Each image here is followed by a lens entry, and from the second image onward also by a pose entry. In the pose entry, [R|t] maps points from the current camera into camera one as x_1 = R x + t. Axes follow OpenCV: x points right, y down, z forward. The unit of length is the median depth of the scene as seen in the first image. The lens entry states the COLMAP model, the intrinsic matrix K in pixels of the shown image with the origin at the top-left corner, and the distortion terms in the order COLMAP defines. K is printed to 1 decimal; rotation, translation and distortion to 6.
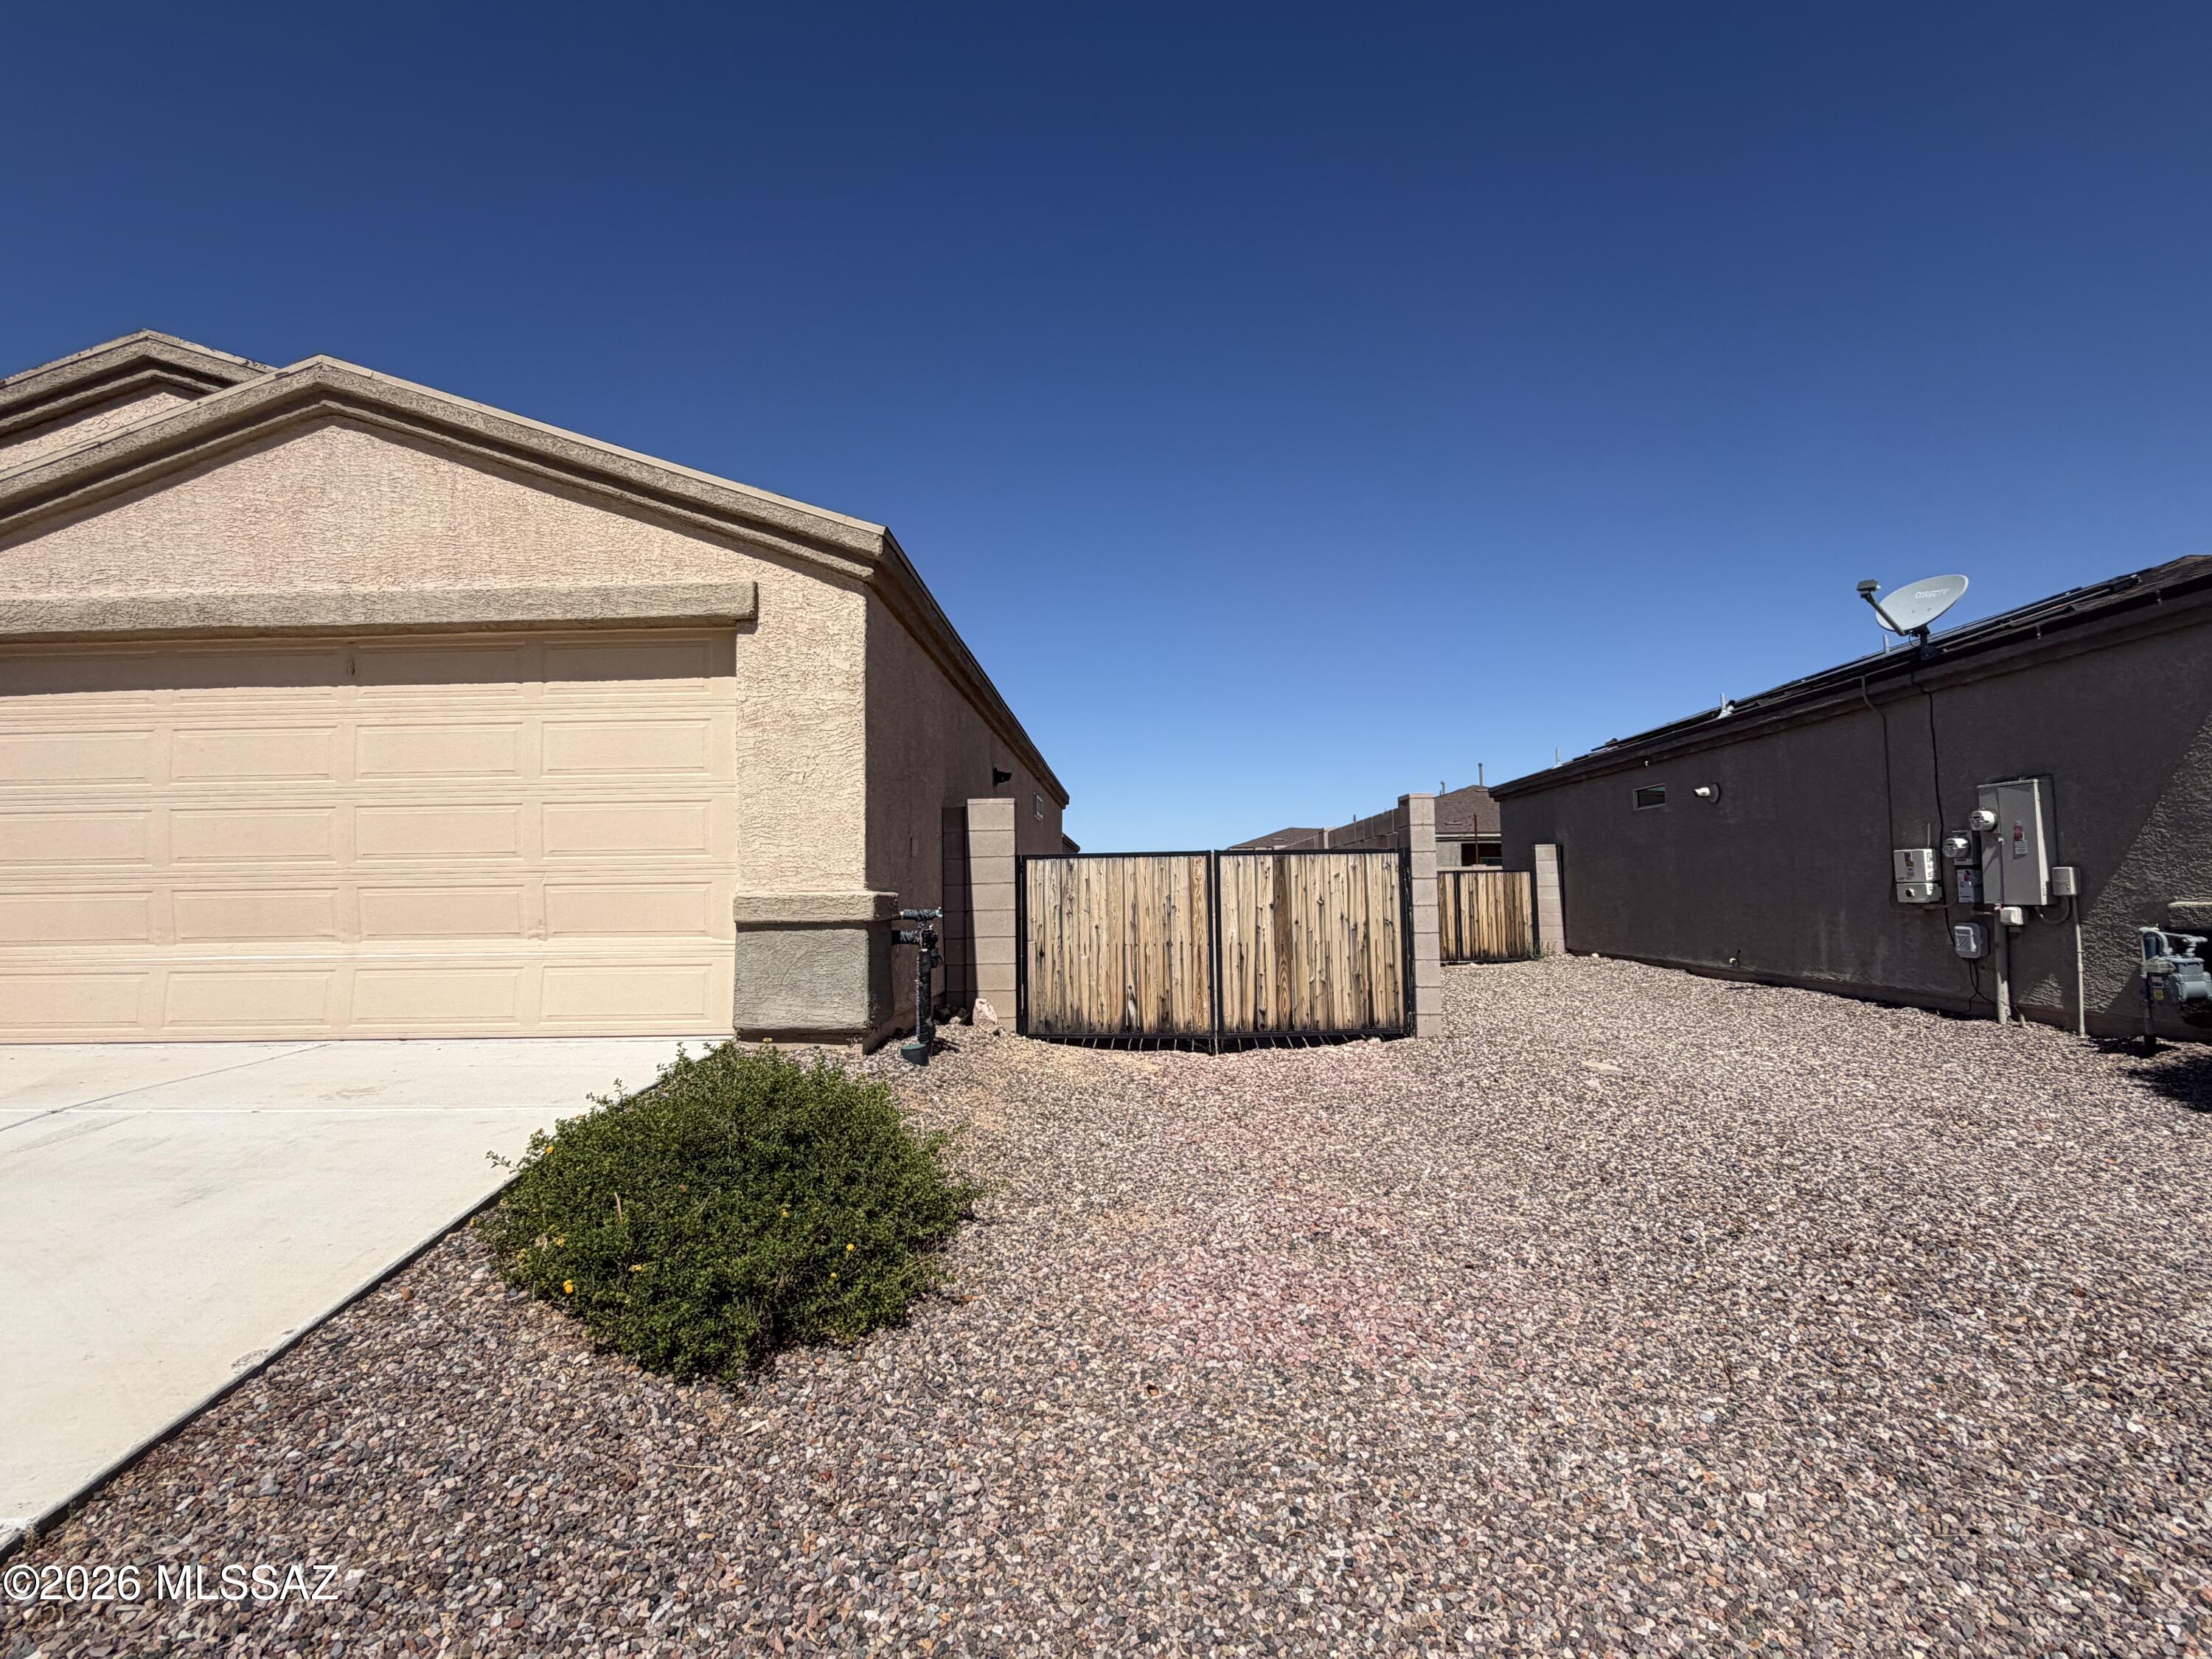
lens RADIAL K [[1083.5, 0, 1113.2], [0, 1083.5, 826.9], [0, 0, 1]] dist [0.001523, -0.001576]
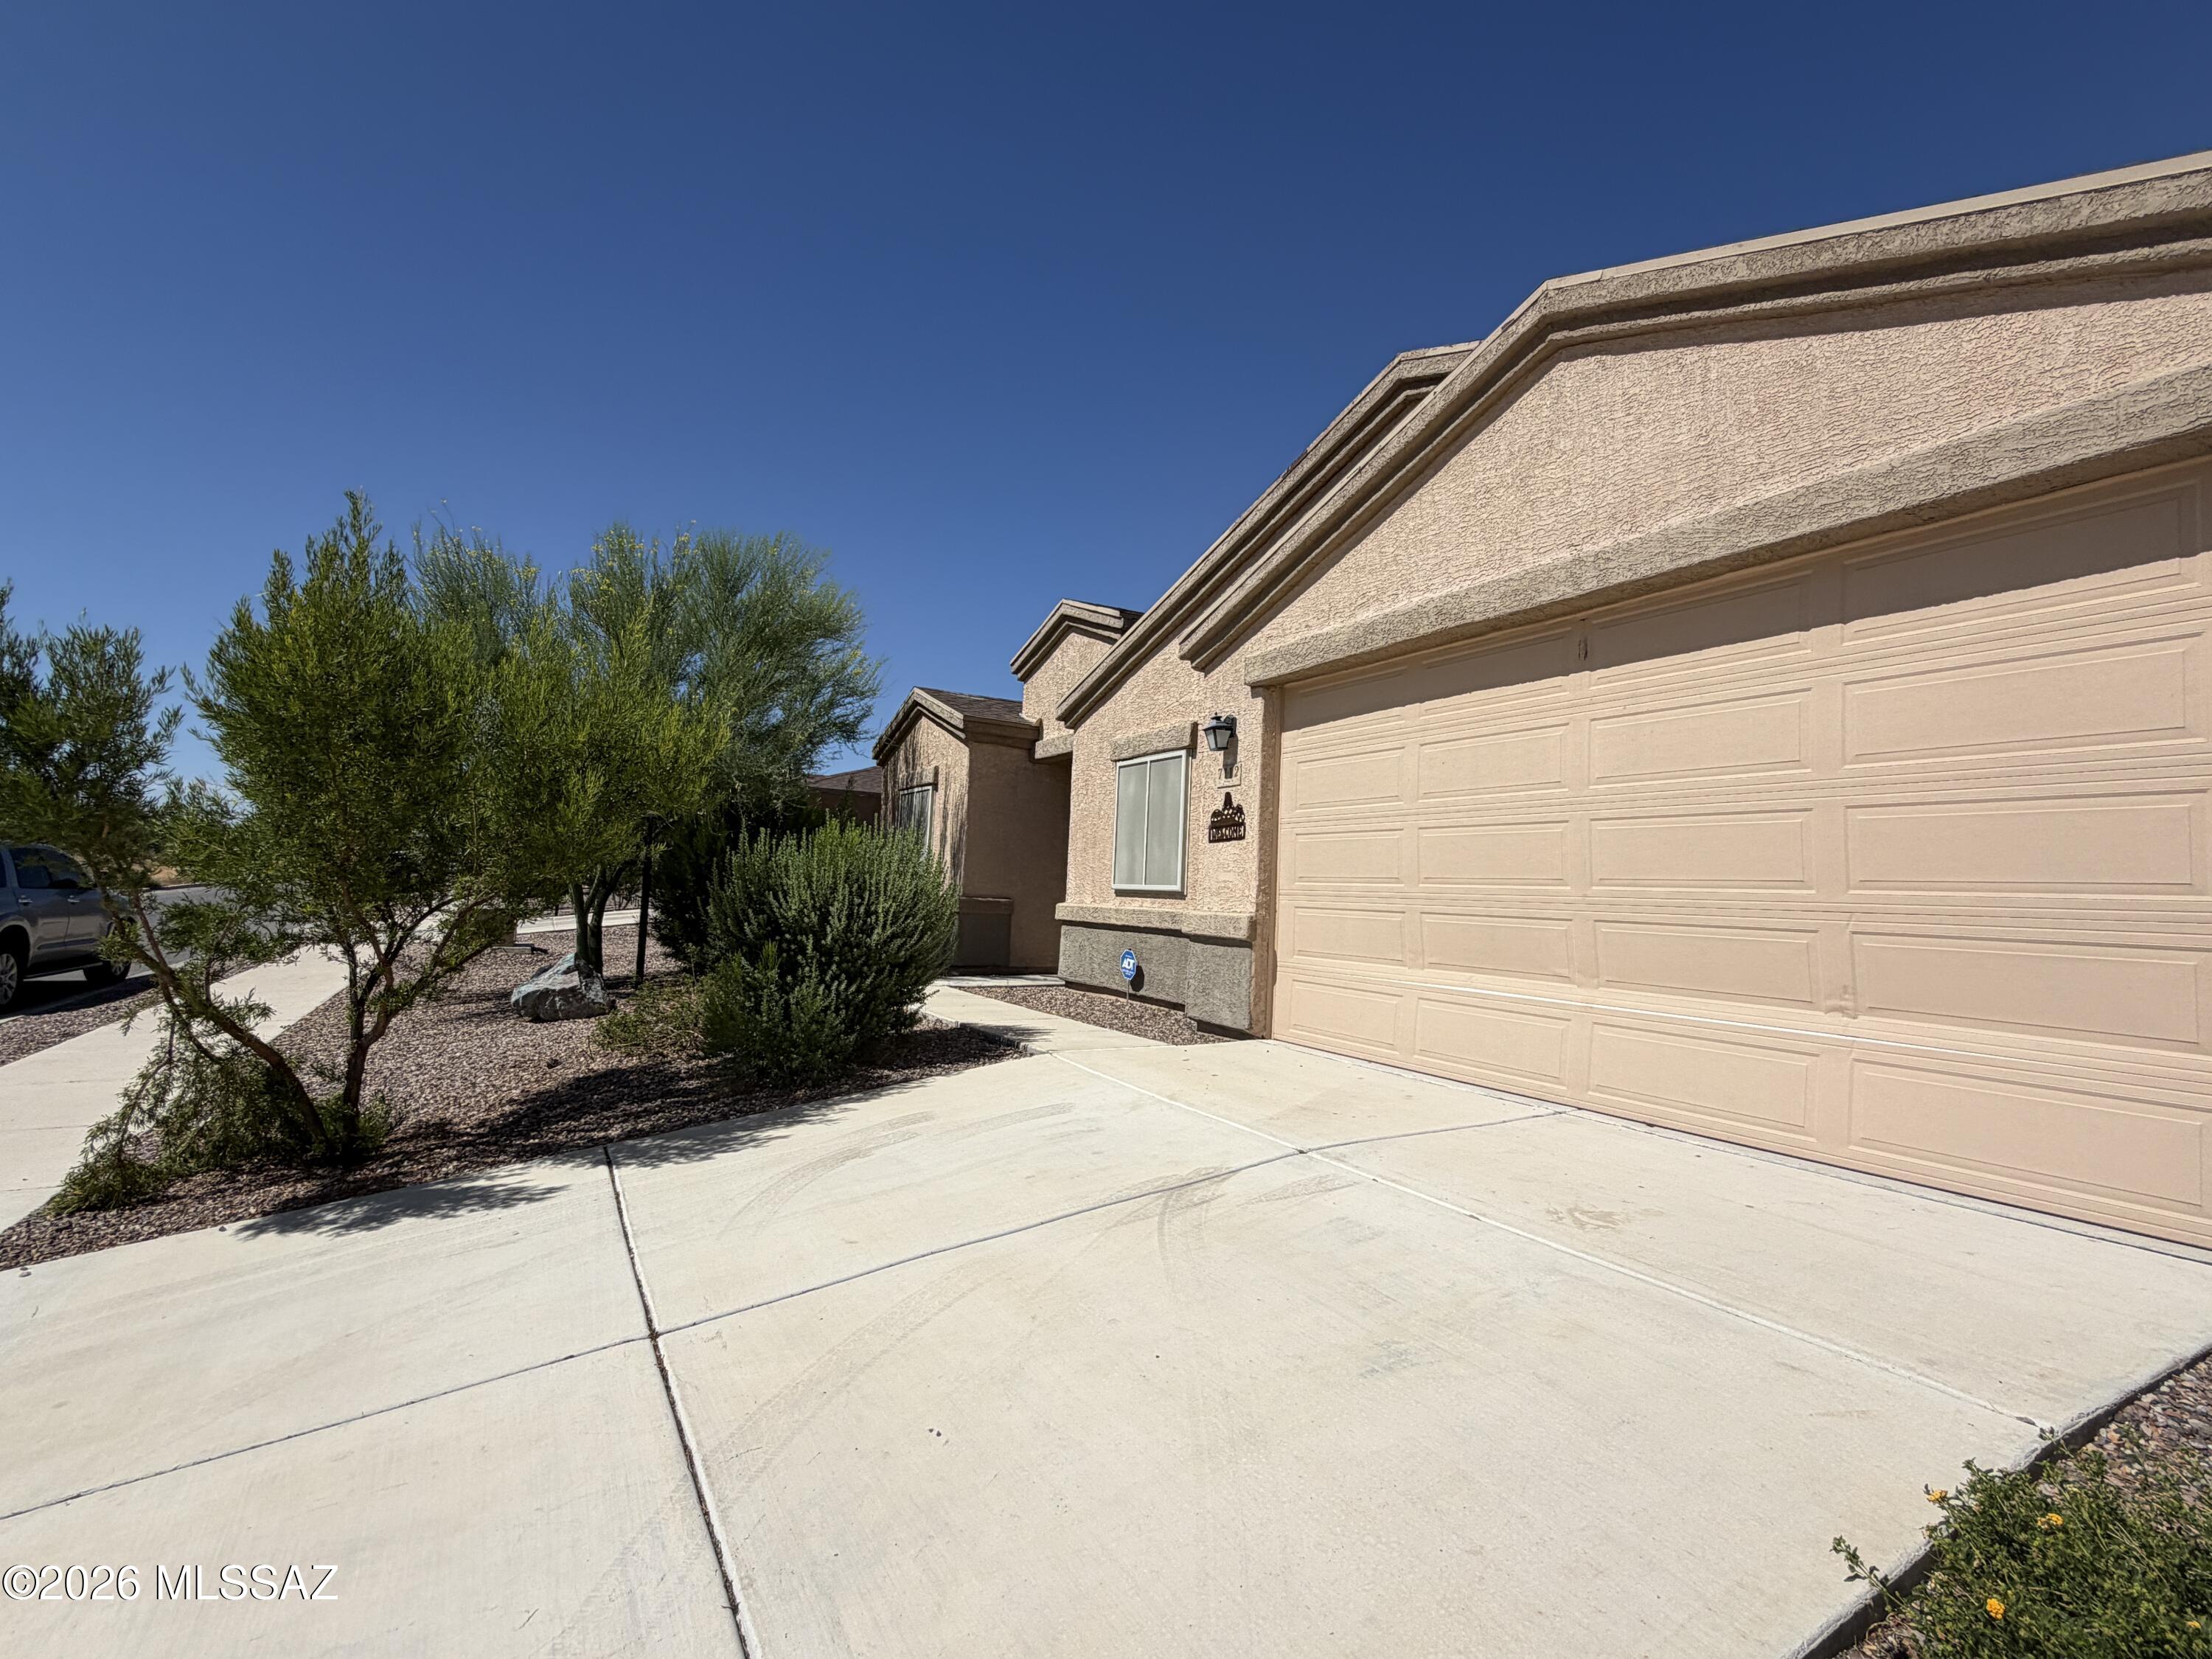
lens RADIAL K [[1056.4, 0, 1112.6], [0, 1056.4, 828.4], [0, 0, 1]] dist [-0.000001, 0.000063]
pose [[0.503461, -0.018384, -0.863823, -0.200691], [0.004974, 0.999819, -0.018379, 0.000399], [0.864004, 0.004957, 0.503461, 0.299237]]
